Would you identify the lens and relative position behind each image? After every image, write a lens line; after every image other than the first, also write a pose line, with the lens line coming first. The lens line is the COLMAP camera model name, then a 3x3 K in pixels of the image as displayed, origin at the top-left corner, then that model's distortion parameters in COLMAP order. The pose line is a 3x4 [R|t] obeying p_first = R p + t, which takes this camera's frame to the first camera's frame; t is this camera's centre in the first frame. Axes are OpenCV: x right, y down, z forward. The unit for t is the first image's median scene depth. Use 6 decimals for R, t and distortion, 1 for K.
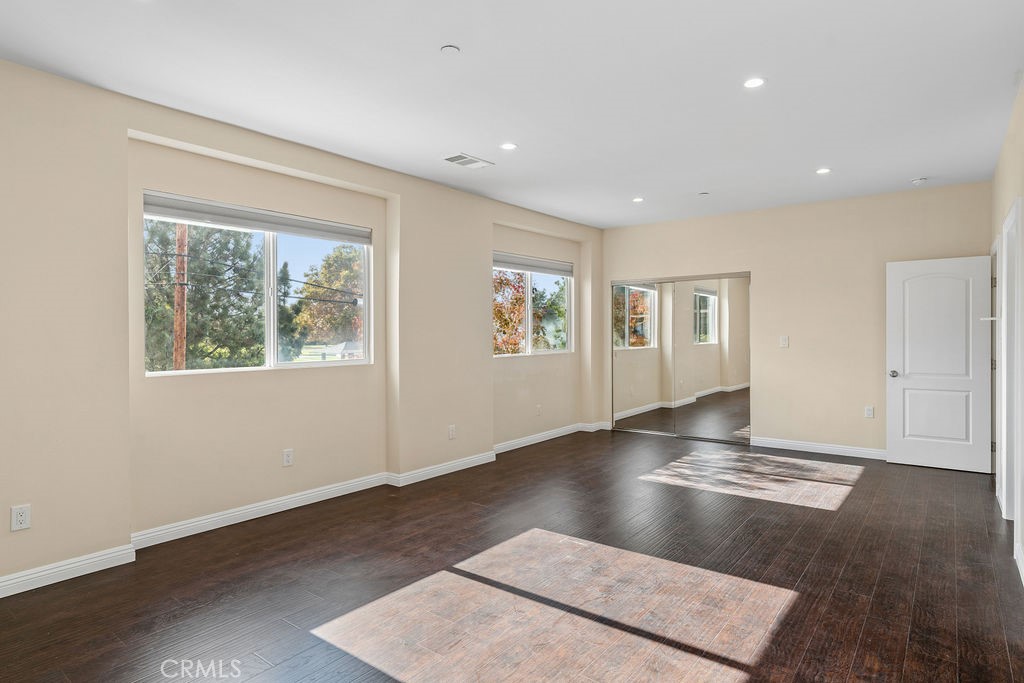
lens RADIAL K [[574.1, 0, 511.3], [0, 574.1, 341.5], [0, 0, 1]] dist [0.002164, 0.005489]
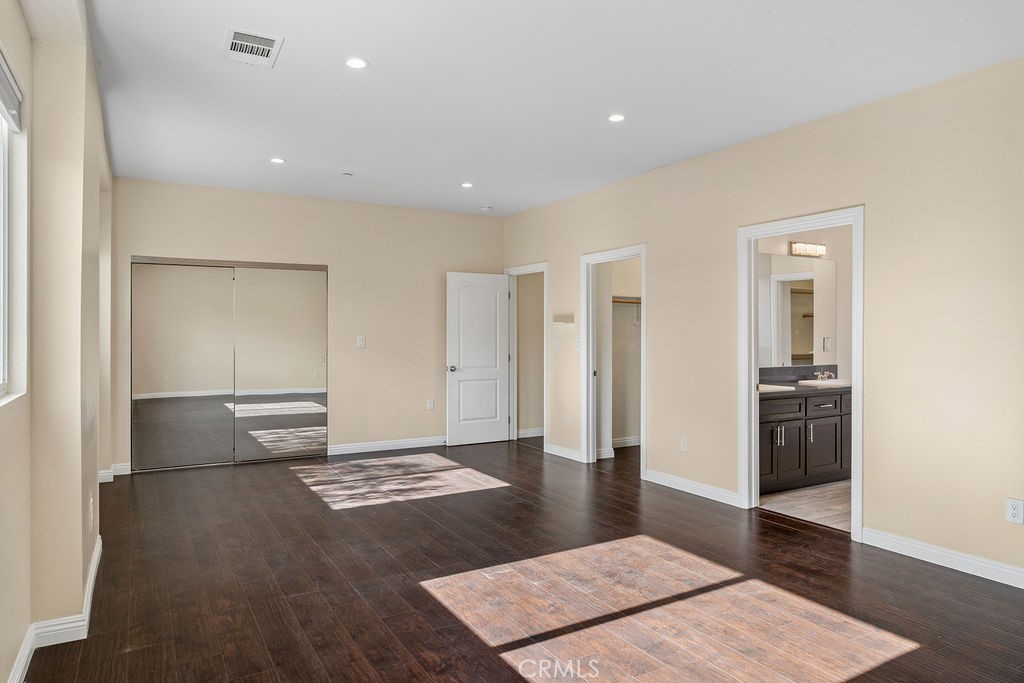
lens RADIAL K [[650.3, 0, 511.8], [0, 650.3, 339.4], [0, 0, 1]] dist [-0.005577, -0.002644]
pose [[0.378708, -0.002856, 0.925512, -0.750189], [0.013604, 0.999904, -0.002481, 0.003905], [-0.925416, 0.013530, 0.378711, 0.589172]]
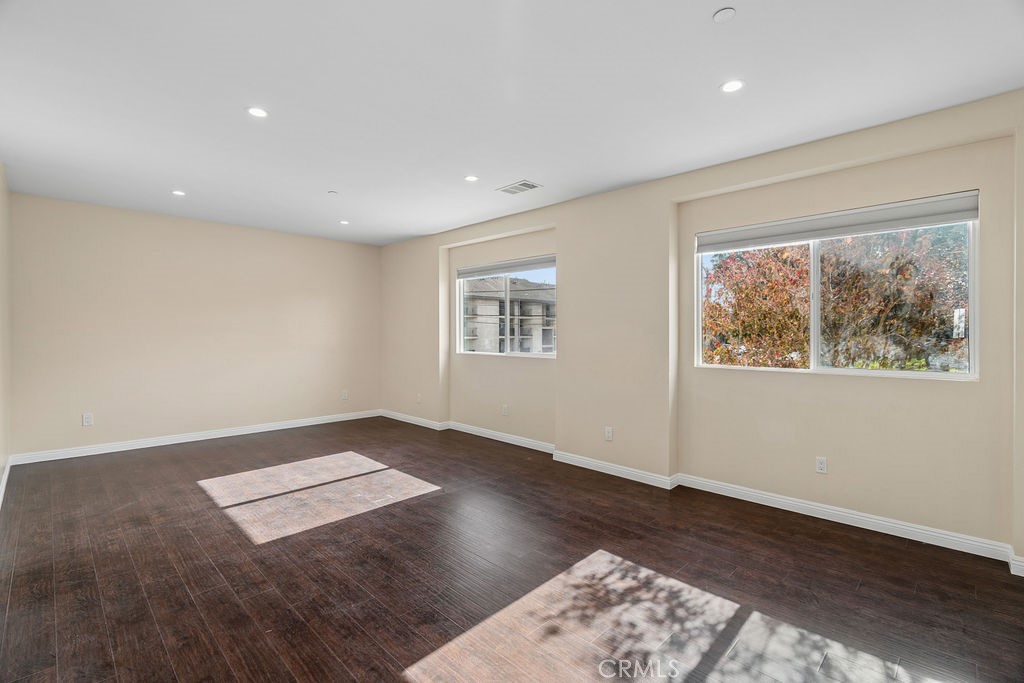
lens RADIAL K [[461.4, 0, 506.7], [0, 461.4, 338.6], [0, 0, 1]] dist [-0.005265, 0.000923]
pose [[-0.130681, 0.015496, -0.991303, 1.045837], [-0.019850, 0.999637, 0.018243, -0.030613], [0.991226, 0.022061, -0.130325, 1.347761]]
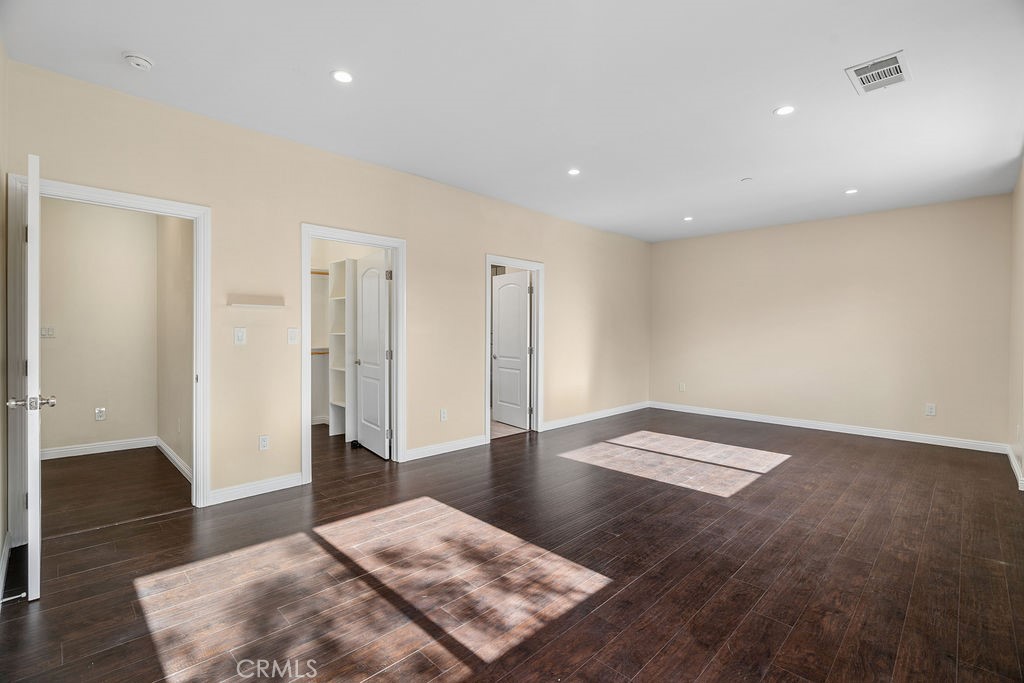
lens RADIAL K [[461.4, 0, 510.5], [0, 461.4, 338.3], [0, 0, 1]] dist [-0.005265, 0.000923]
pose [[-0.992341, -0.004656, 0.123444, 0.370132], [-0.000681, 0.999481, 0.032219, -0.013210], [-0.123530, 0.031888, -0.991828, 1.984897]]
